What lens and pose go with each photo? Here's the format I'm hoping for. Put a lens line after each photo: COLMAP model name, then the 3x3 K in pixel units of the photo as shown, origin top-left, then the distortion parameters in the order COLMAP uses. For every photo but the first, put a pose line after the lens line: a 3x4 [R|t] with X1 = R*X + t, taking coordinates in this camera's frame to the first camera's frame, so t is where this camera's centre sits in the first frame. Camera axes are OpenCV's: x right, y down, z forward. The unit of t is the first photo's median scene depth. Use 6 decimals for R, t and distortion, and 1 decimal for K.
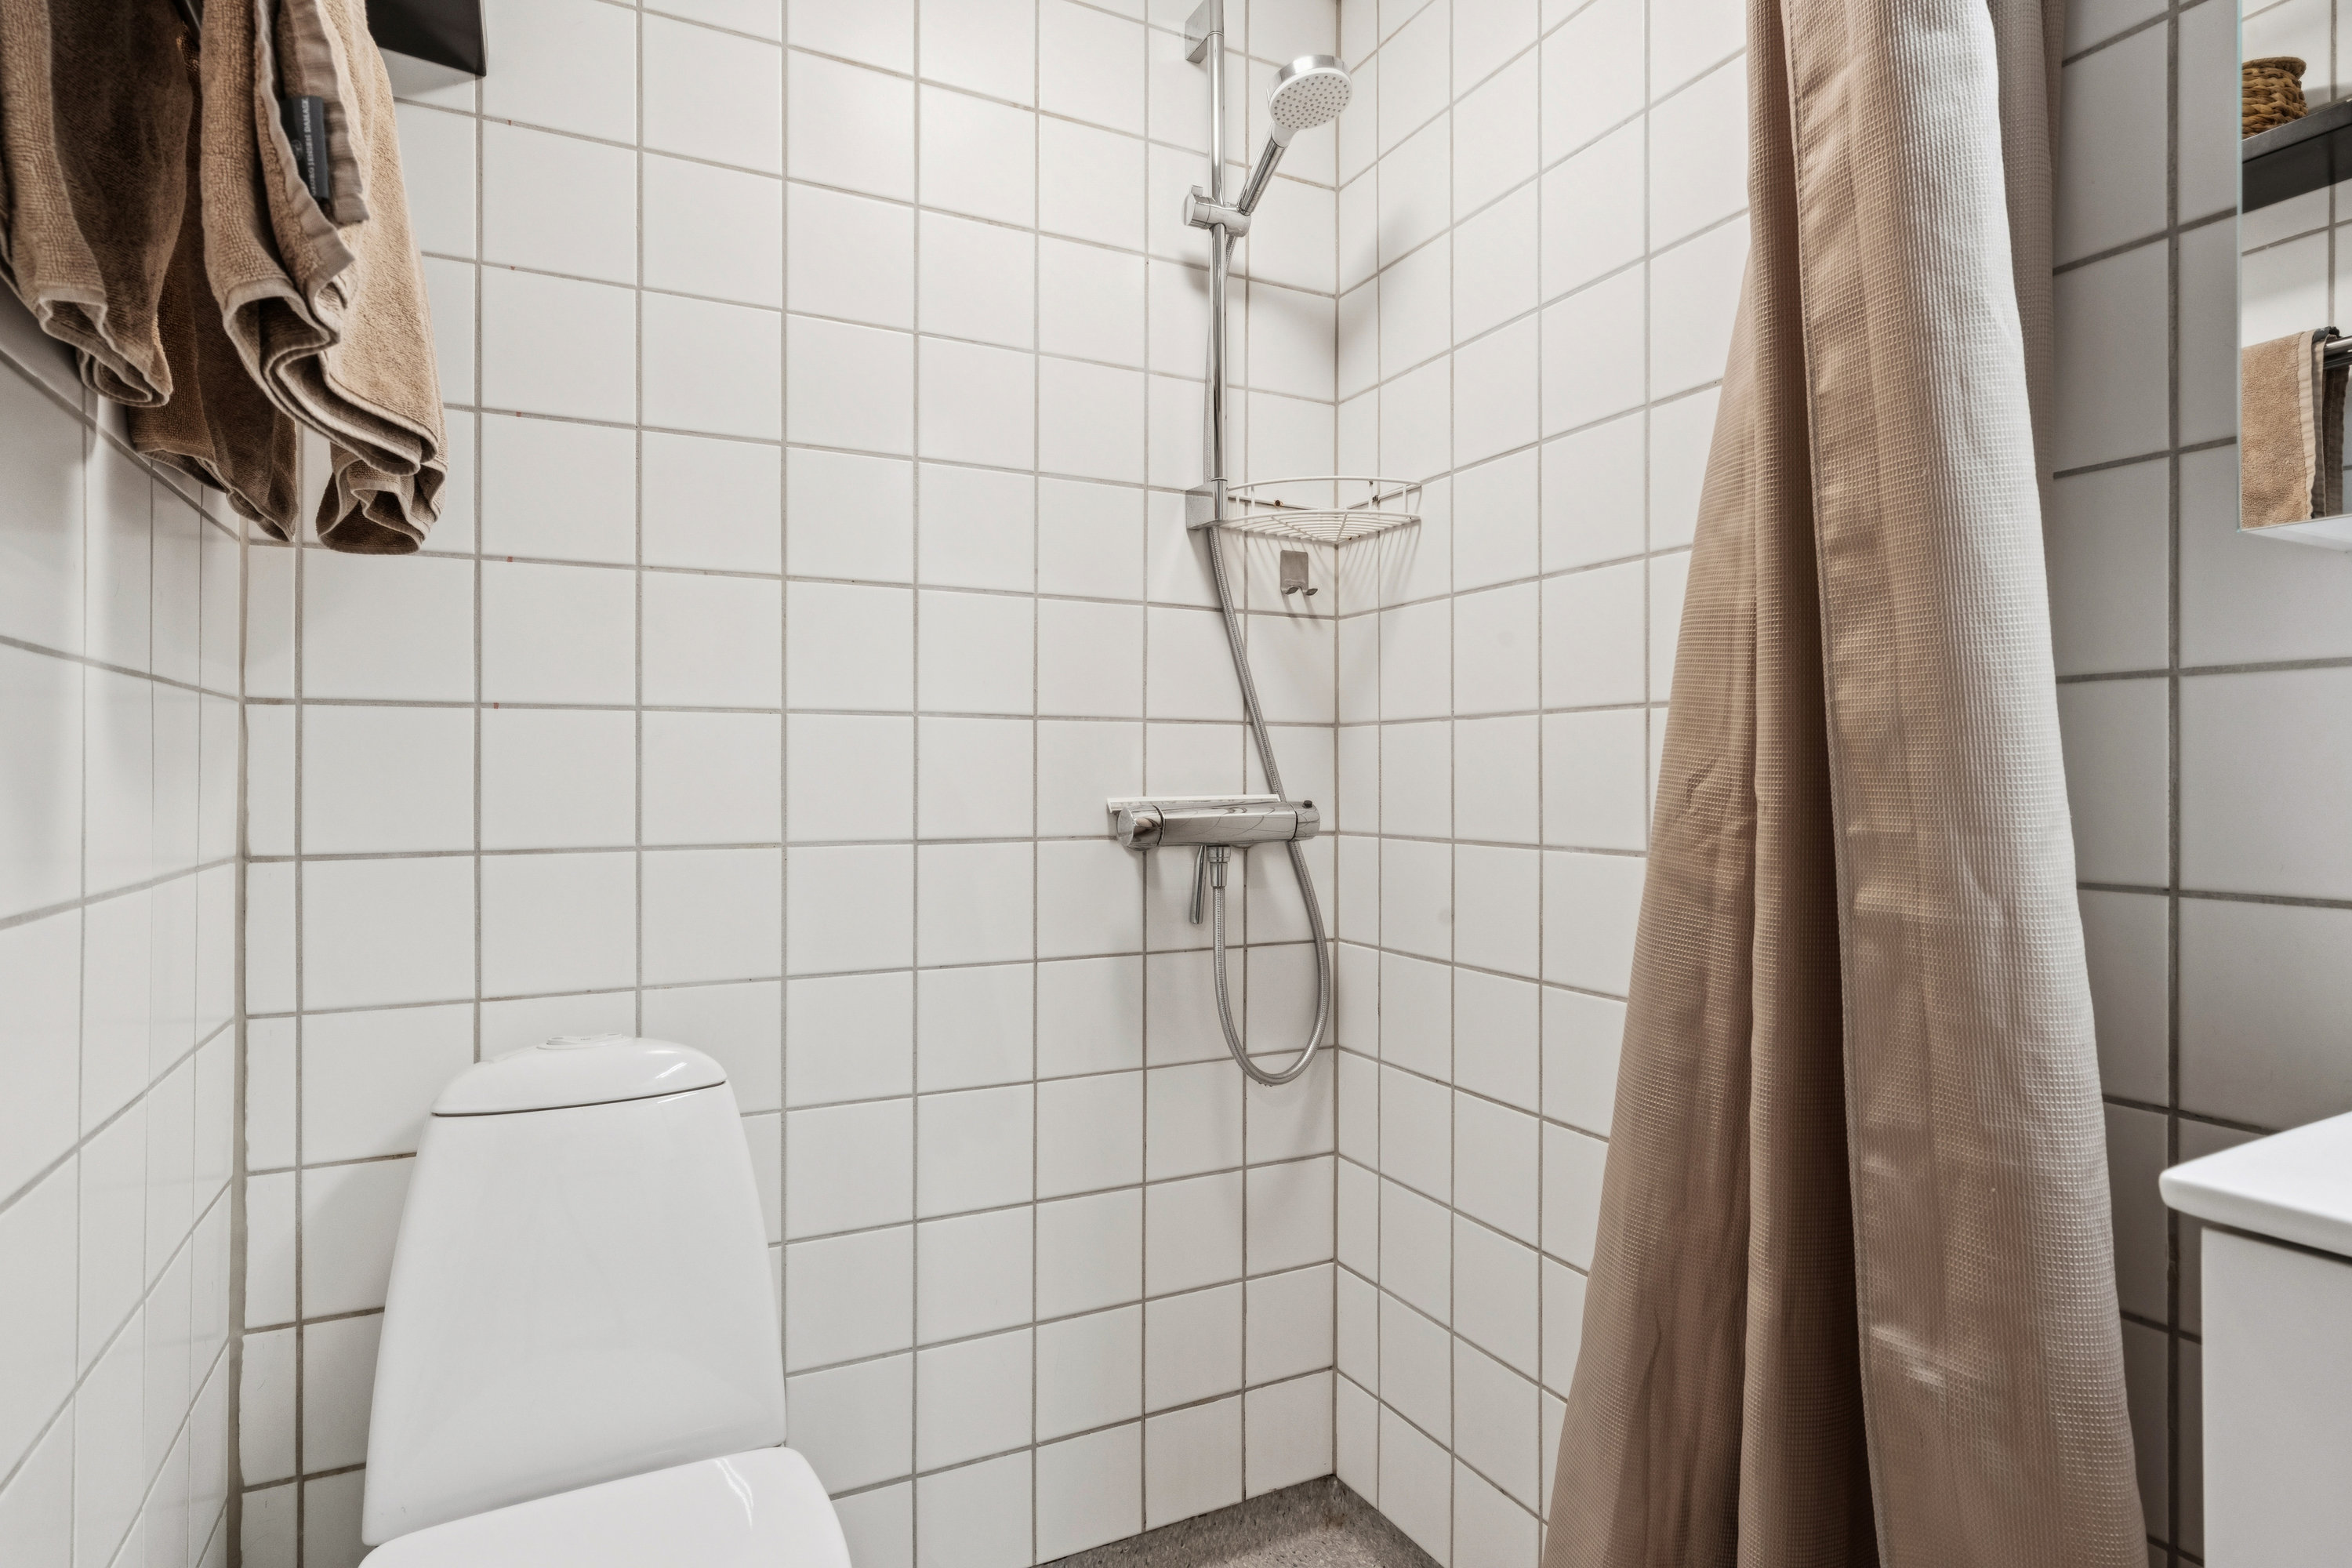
lens RADIAL K [[1252.1, 0, 1178.4], [0, 1252.1, 774.5], [0, 0, 1]] dist [-0.006470, 0.000637]
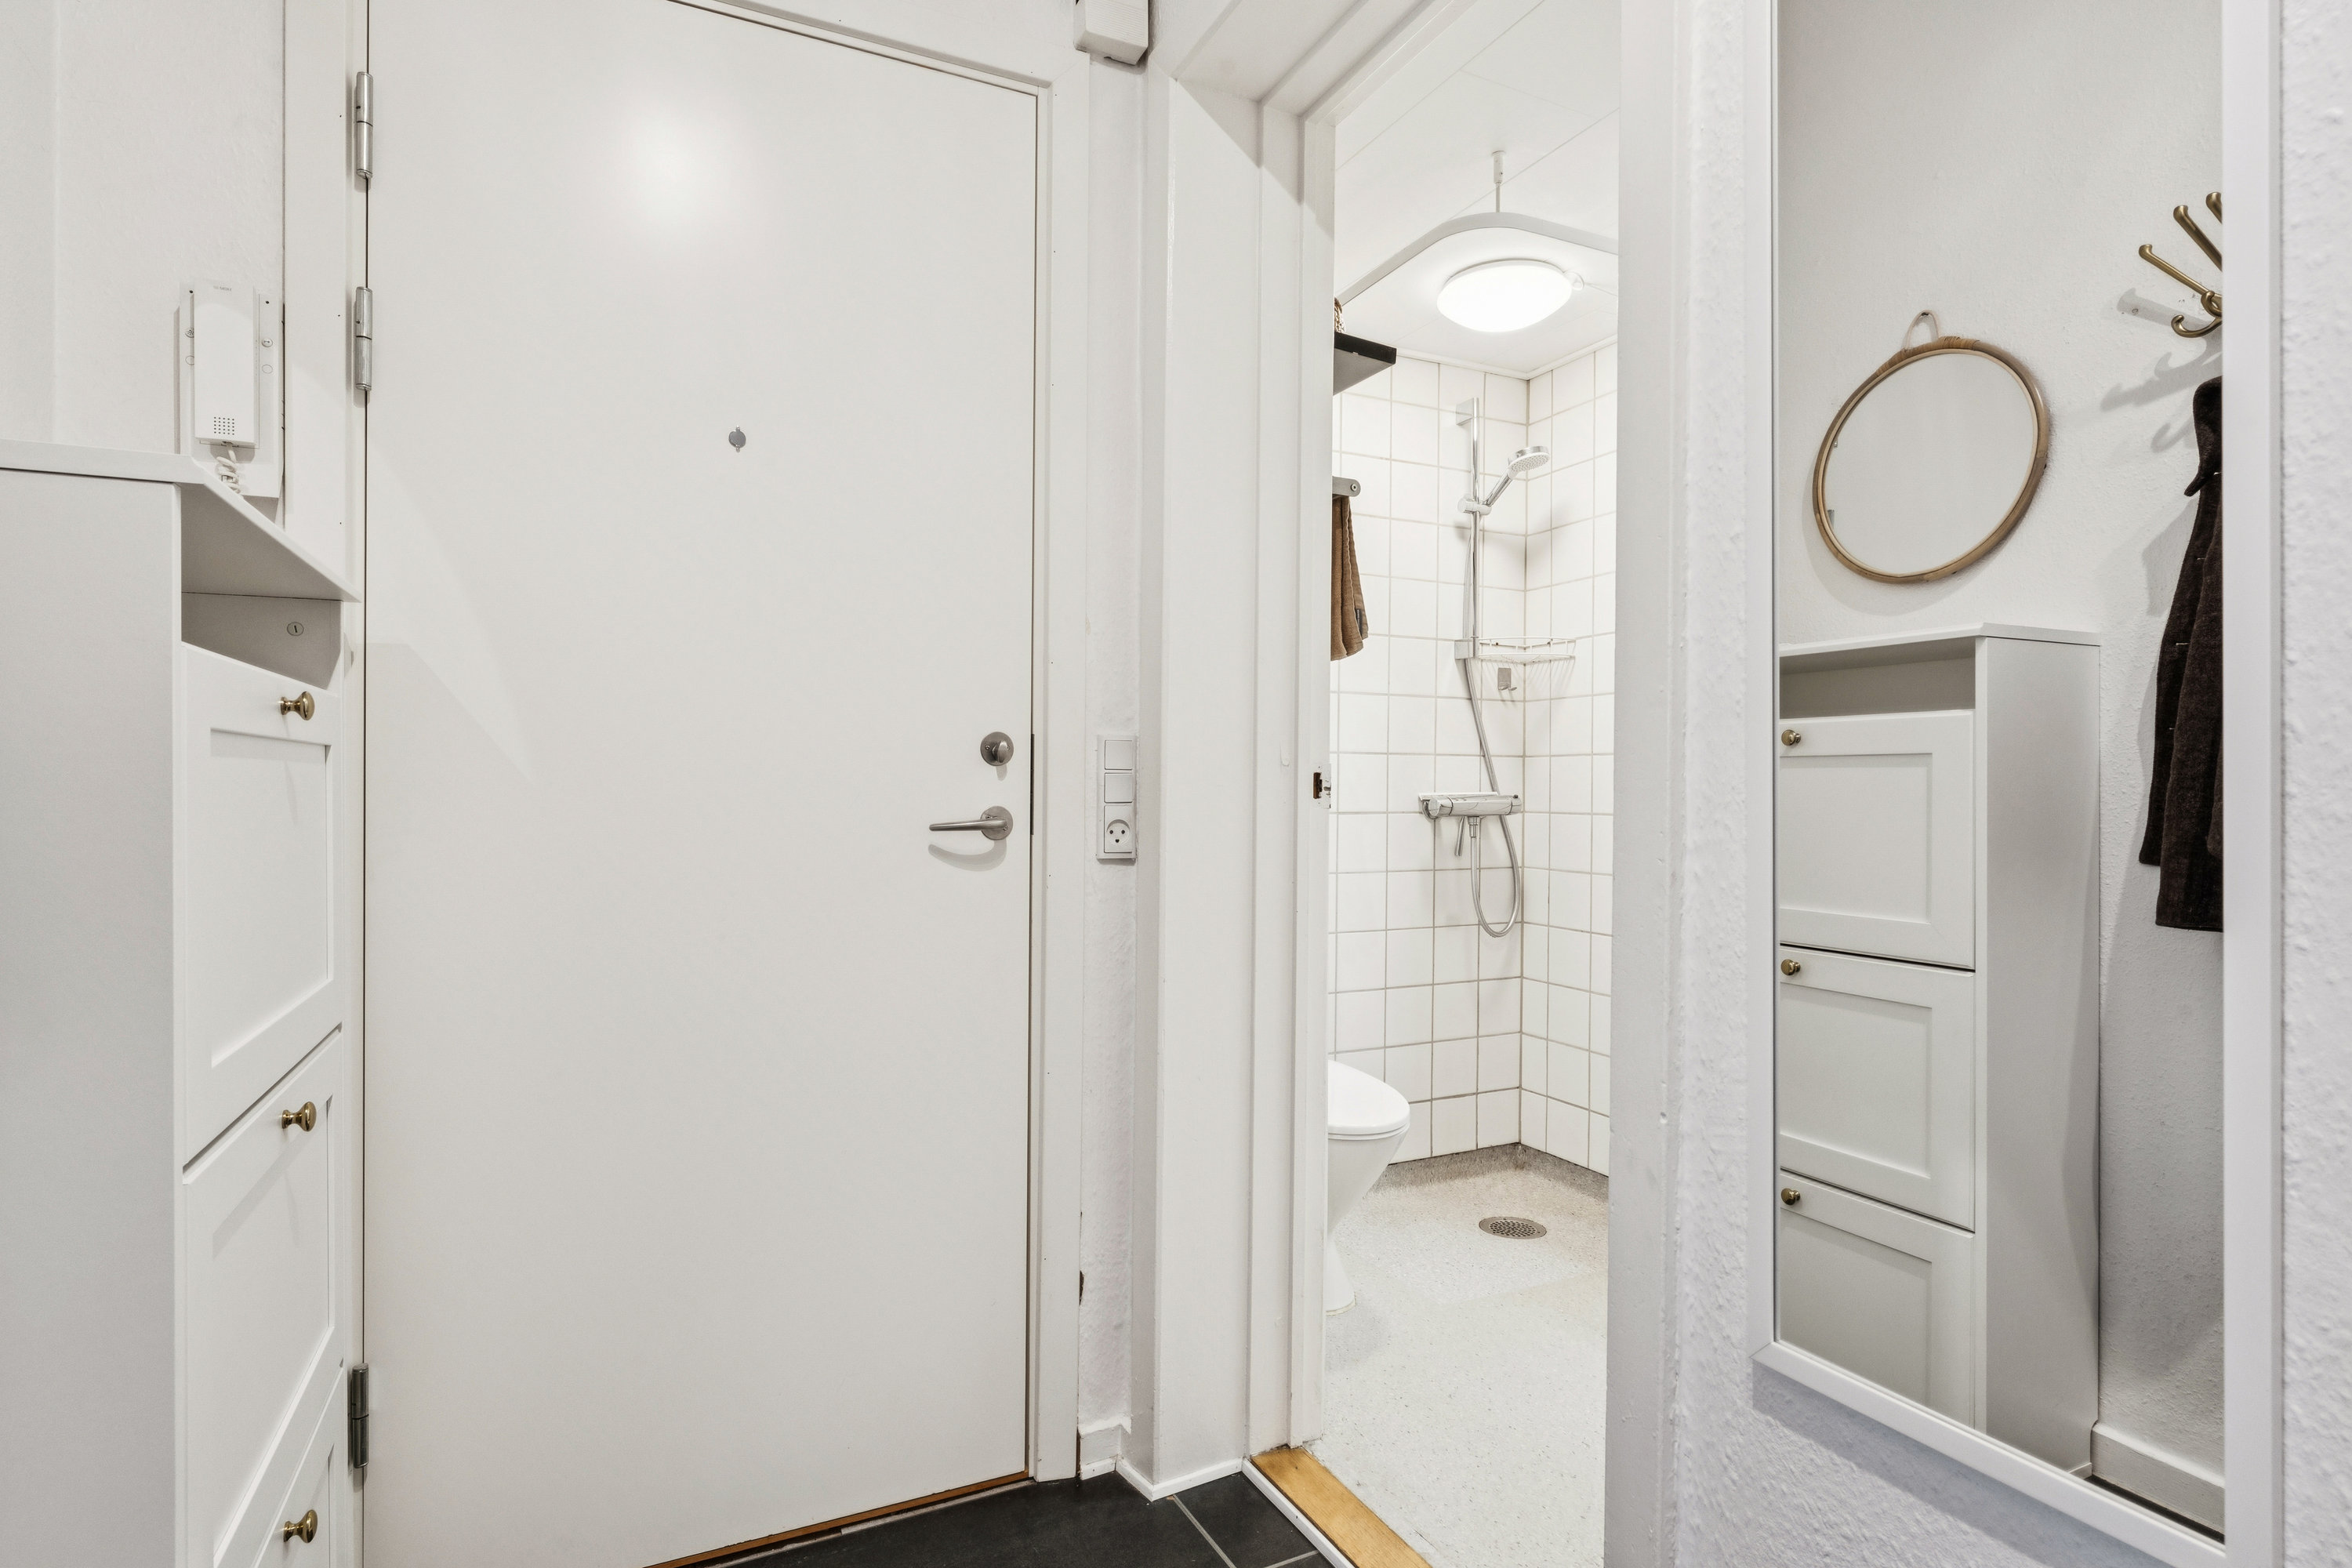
lens RADIAL K [[1198.5, 0, 1174.6], [0, 1198.5, 789.9], [0, 0, 1]] dist [-0.004183, 0.001433]
pose [[0.999740, 0.003801, -0.022468, -0.389570], [-0.003574, 0.999942, 0.010121, -0.004524], [0.022505, -0.010038, 0.999696, -0.910056]]
